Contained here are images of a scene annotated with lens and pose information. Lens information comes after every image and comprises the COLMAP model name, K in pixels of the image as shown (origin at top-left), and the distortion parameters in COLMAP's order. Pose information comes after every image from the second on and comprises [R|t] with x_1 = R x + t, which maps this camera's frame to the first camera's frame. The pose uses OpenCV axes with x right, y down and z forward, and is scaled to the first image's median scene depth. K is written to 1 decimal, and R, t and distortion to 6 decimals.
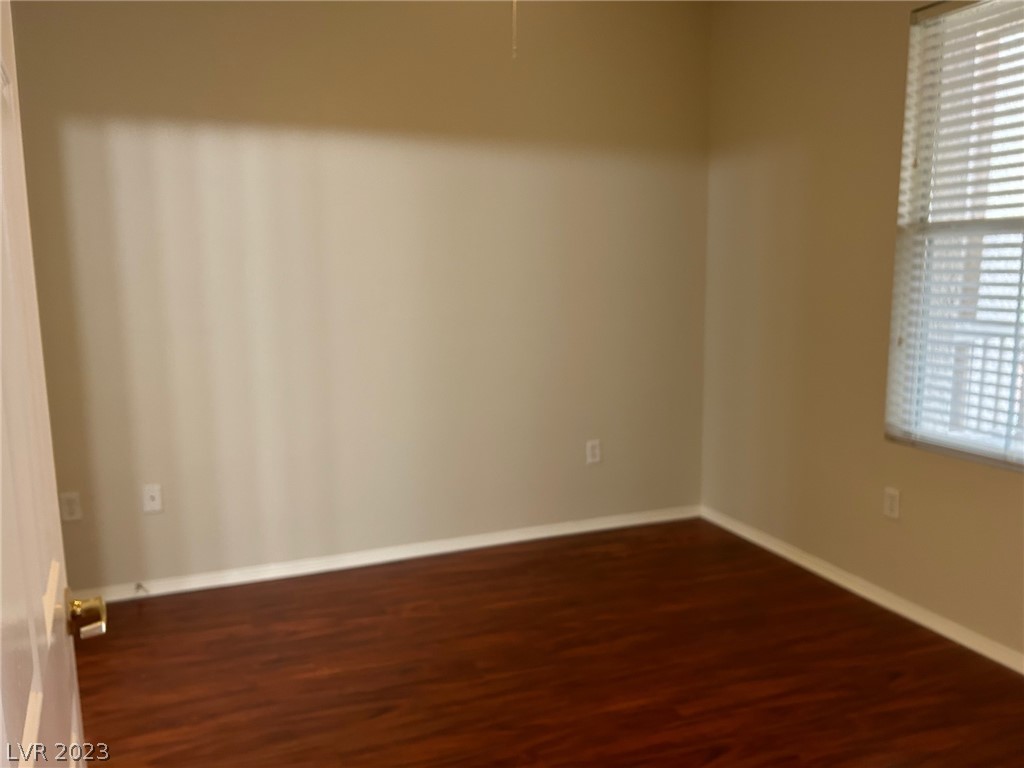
lens RADIAL K [[771.1, 0, 505.8], [0, 771.1, 385.8], [0, 0, 1]] dist [0.065336, -0.068390]
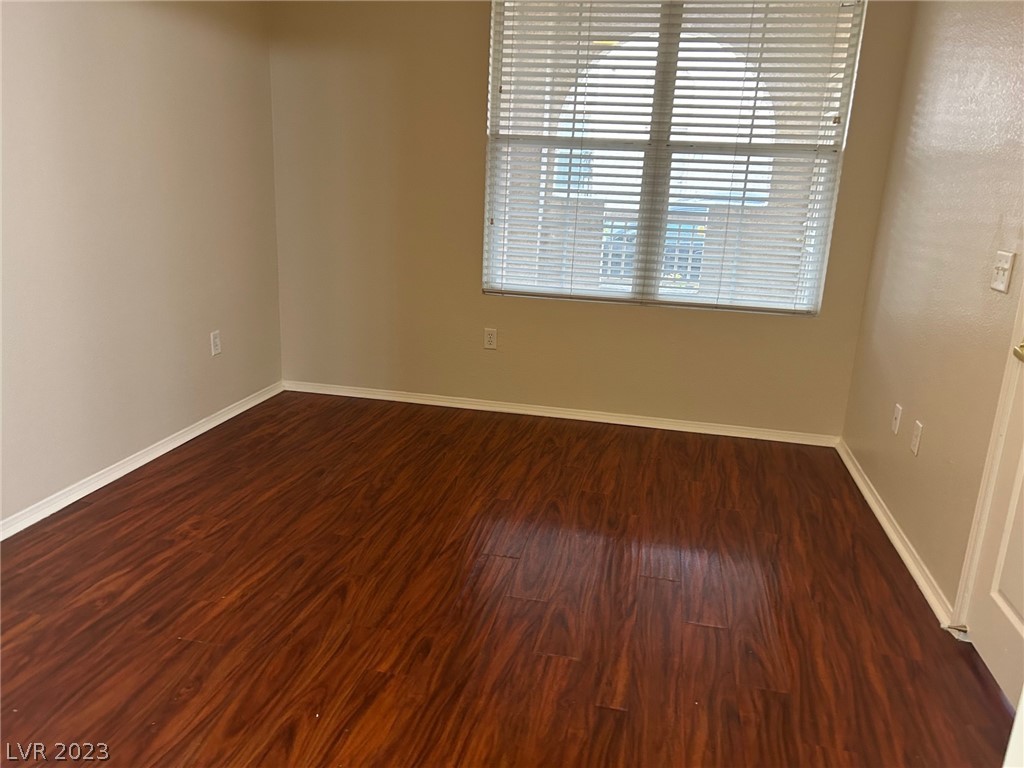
lens RADIAL K [[771.1, 0, 514.0], [0, 771.1, 375.6], [0, 0, 1]] dist [0.065336, -0.068390]
pose [[0.524395, -0.175897, 0.833109, -0.758556], [0.071140, 0.984060, 0.162989, -0.007608], [-0.848498, -0.026204, 0.528549, 0.254611]]
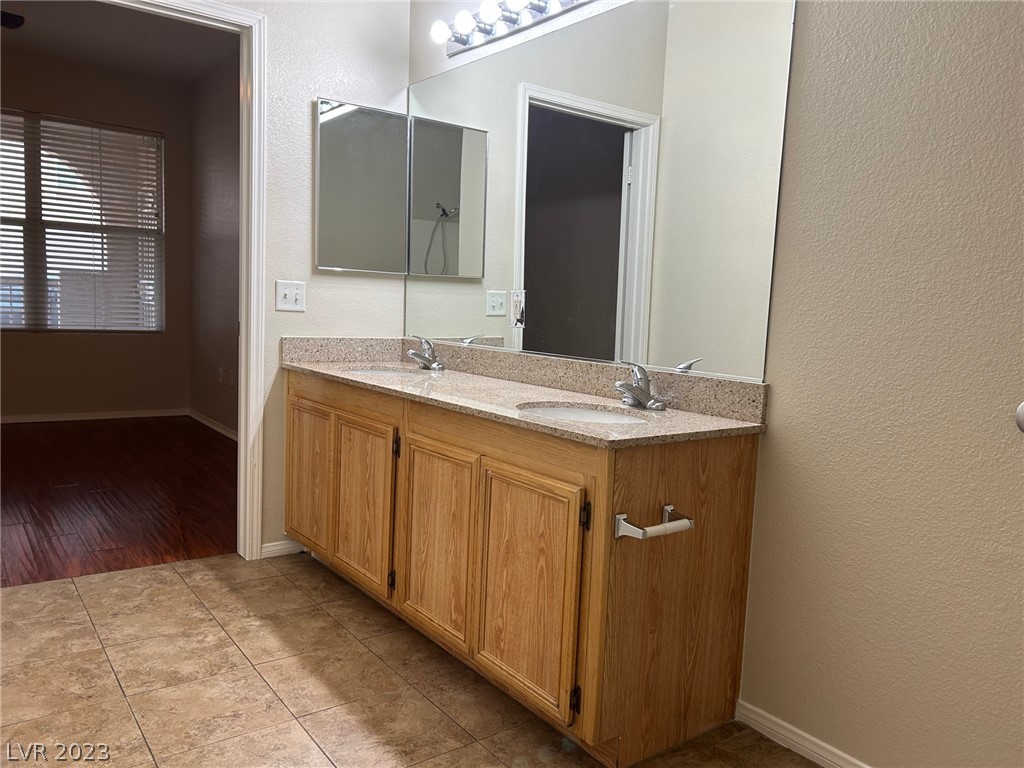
lens RADIAL K [[771.1, 0, 510.4], [0, 771.1, 387.6], [0, 0, 1]] dist [0.065336, -0.068390]
pose [[-0.278509, -0.098871, 0.955331, -1.773399], [0.102191, 0.985990, 0.131836, 0.118842], [-0.954982, 0.134344, -0.264503, 0.192547]]
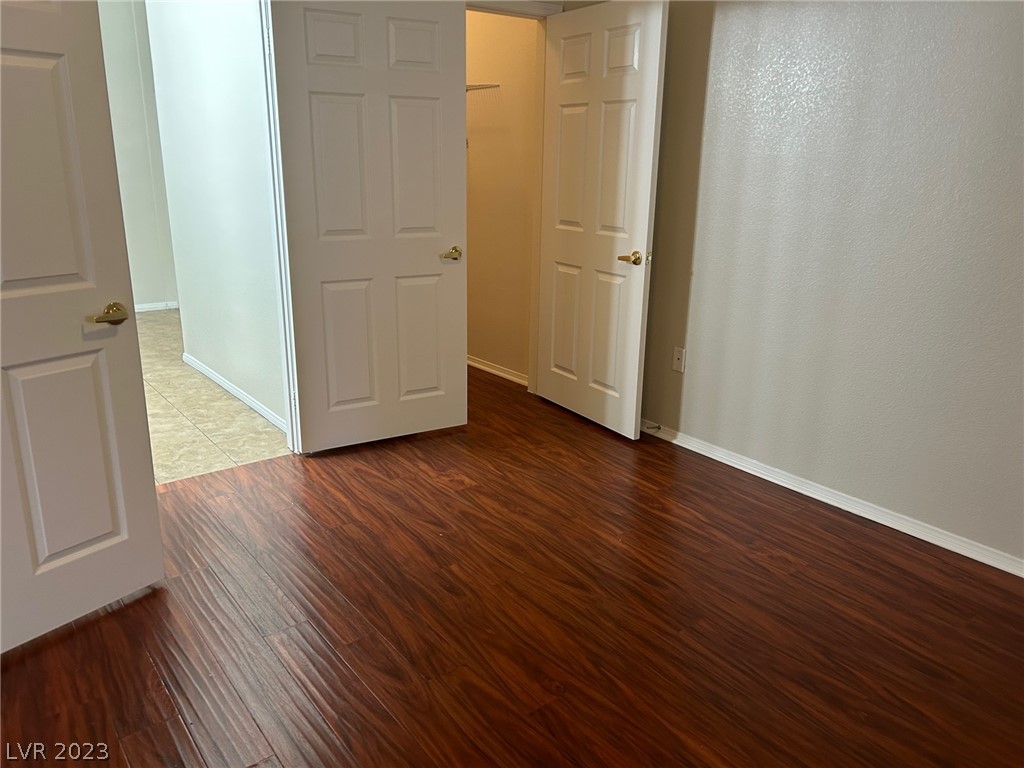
lens RADIAL K [[771.1, 0, 508.8], [0, 771.1, 376.0], [0, 0, 1]] dist [0.065336, -0.068390]
pose [[0.293510, 0.286292, -0.912079, 0.621171], [-0.157880, 0.955517, 0.249120, -0.087867], [0.942829, 0.070880, 0.325654, 0.500920]]
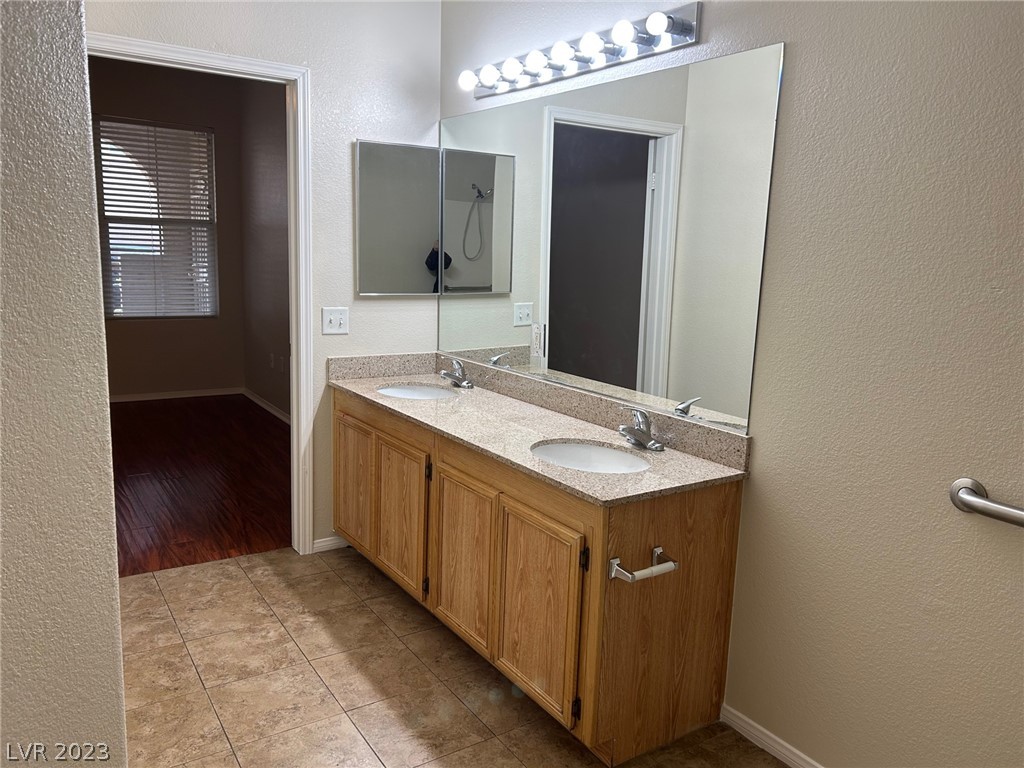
lens RADIAL K [[771.1, 0, 509.2], [0, 771.1, 381.6], [0, 0, 1]] dist [0.065336, -0.068390]
pose [[-0.224859, -0.158419, 0.961427, -1.871509], [0.111032, 0.976102, 0.186806, -0.002998], [-0.968045, 0.148754, -0.201896, 0.176358]]
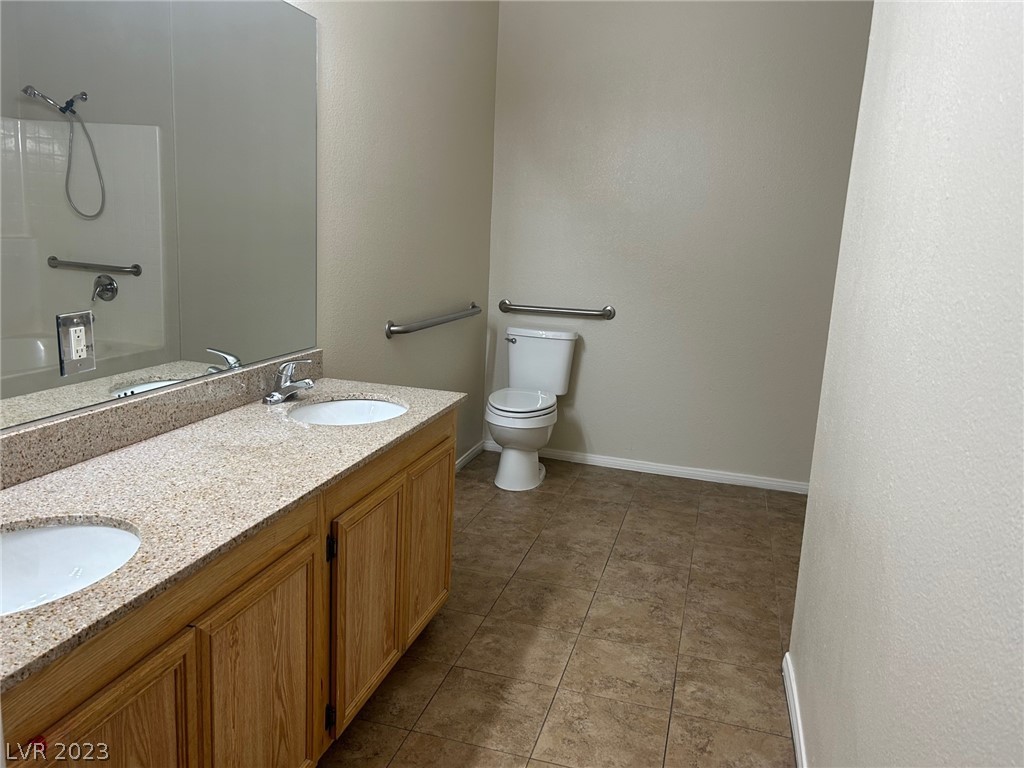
lens RADIAL K [[771.1, 0, 505.4], [0, 771.1, 375.8], [0, 0, 1]] dist [0.065336, -0.068390]
pose [[-0.603400, 0.142227, -0.784653, -0.511846], [-0.153338, 0.944910, 0.289193, -0.055001], [0.782557, 0.294816, -0.548350, 0.512946]]
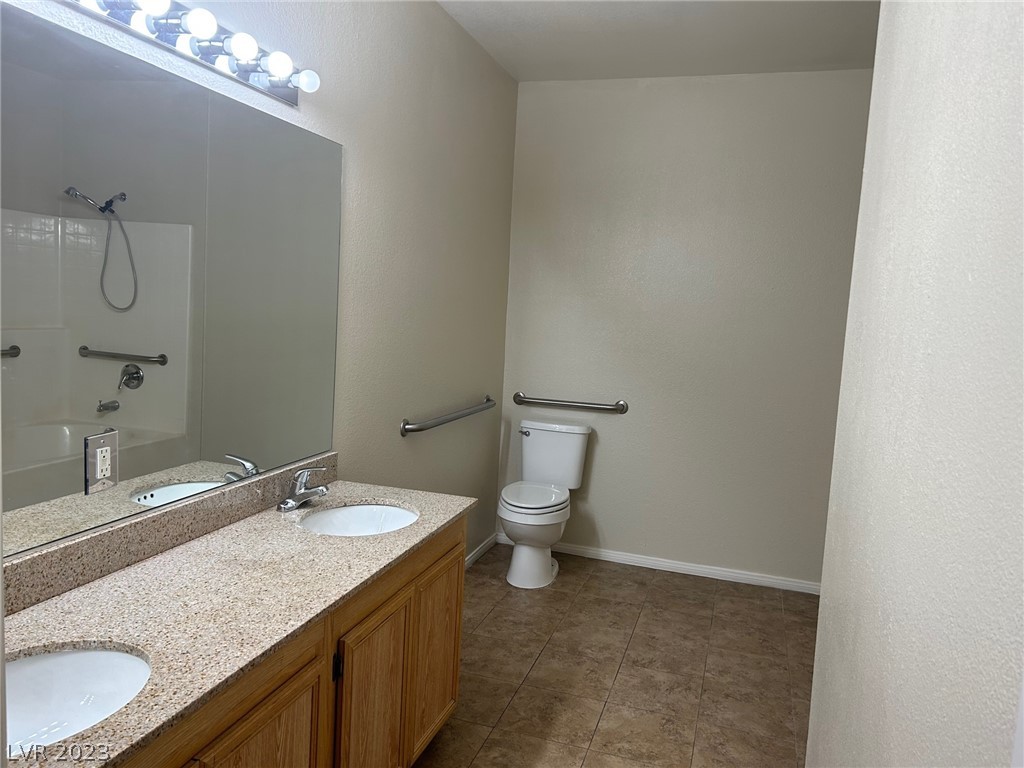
lens RADIAL K [[771.1, 0, 506.5], [0, 771.1, 375.6], [0, 0, 1]] dist [0.065336, -0.068390]
pose [[-0.622237, 0.061344, -0.780422, -0.504430], [-0.157891, 0.966602, 0.201867, -0.101884], [0.766741, 0.248831, -0.591770, 0.522019]]
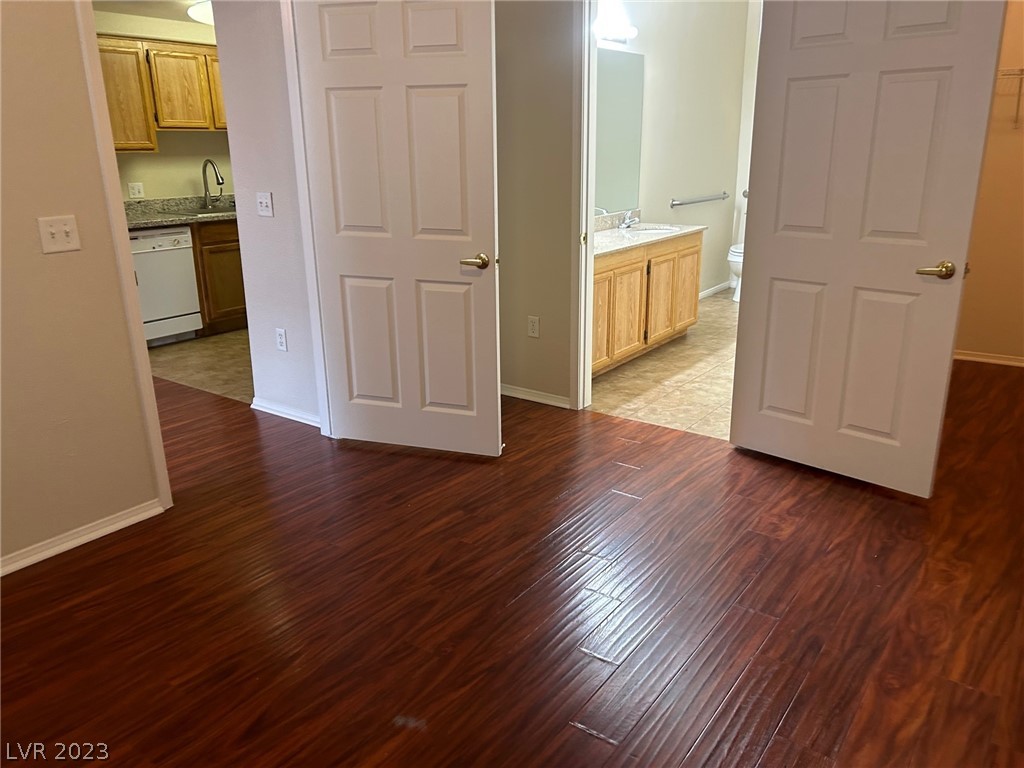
lens RADIAL K [[771.1, 0, 503.5], [0, 771.1, 376.9], [0, 0, 1]] dist [0.065336, -0.068390]
pose [[-0.842499, 0.185914, -0.505600, 0.329636], [-0.049906, 0.907587, 0.416887, -0.214916], [0.536381, 0.376459, -0.755363, 1.360212]]
